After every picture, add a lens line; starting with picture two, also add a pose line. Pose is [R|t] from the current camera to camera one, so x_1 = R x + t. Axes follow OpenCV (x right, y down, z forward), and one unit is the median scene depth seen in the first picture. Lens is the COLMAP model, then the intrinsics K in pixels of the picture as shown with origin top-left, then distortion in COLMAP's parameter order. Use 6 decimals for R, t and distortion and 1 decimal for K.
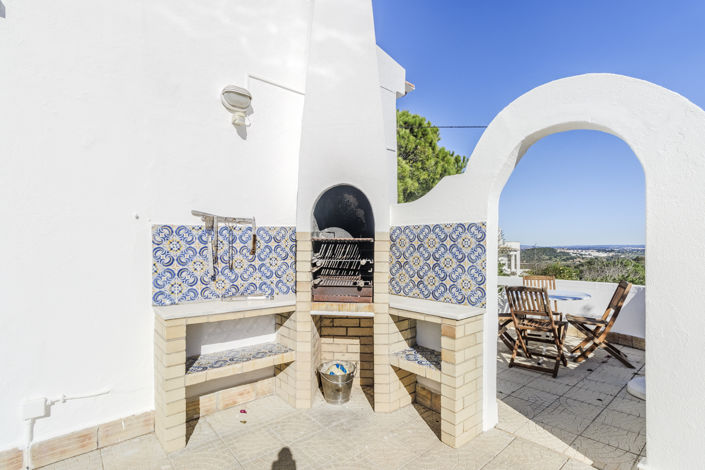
lens RADIAL K [[322.6, 0, 347.7], [0, 322.6, 239.2], [0, 0, 1]] dist [0.001897, 0.000037]
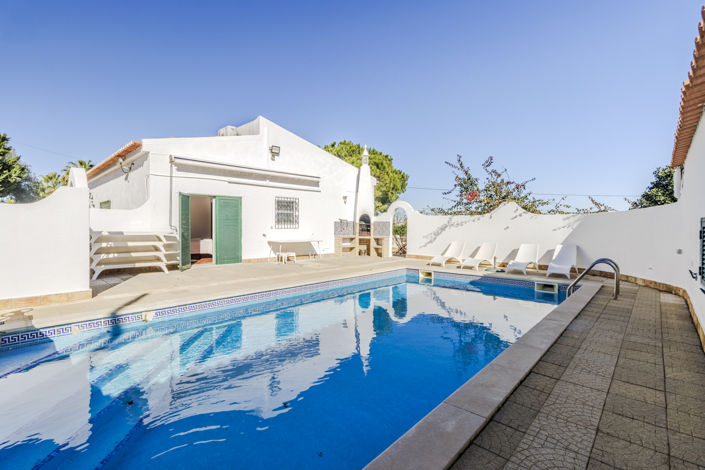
lens RADIAL K [[322.6, 0, 354.9], [0, 322.6, 231.7], [0, 0, 1]] dist [0.001897, 0.000037]
pose [[0.991663, 0.003366, 0.128816, -0.840982], [-0.008637, 0.999147, 0.040378, -0.087030], [-0.128570, -0.041154, 0.990846, -4.154180]]
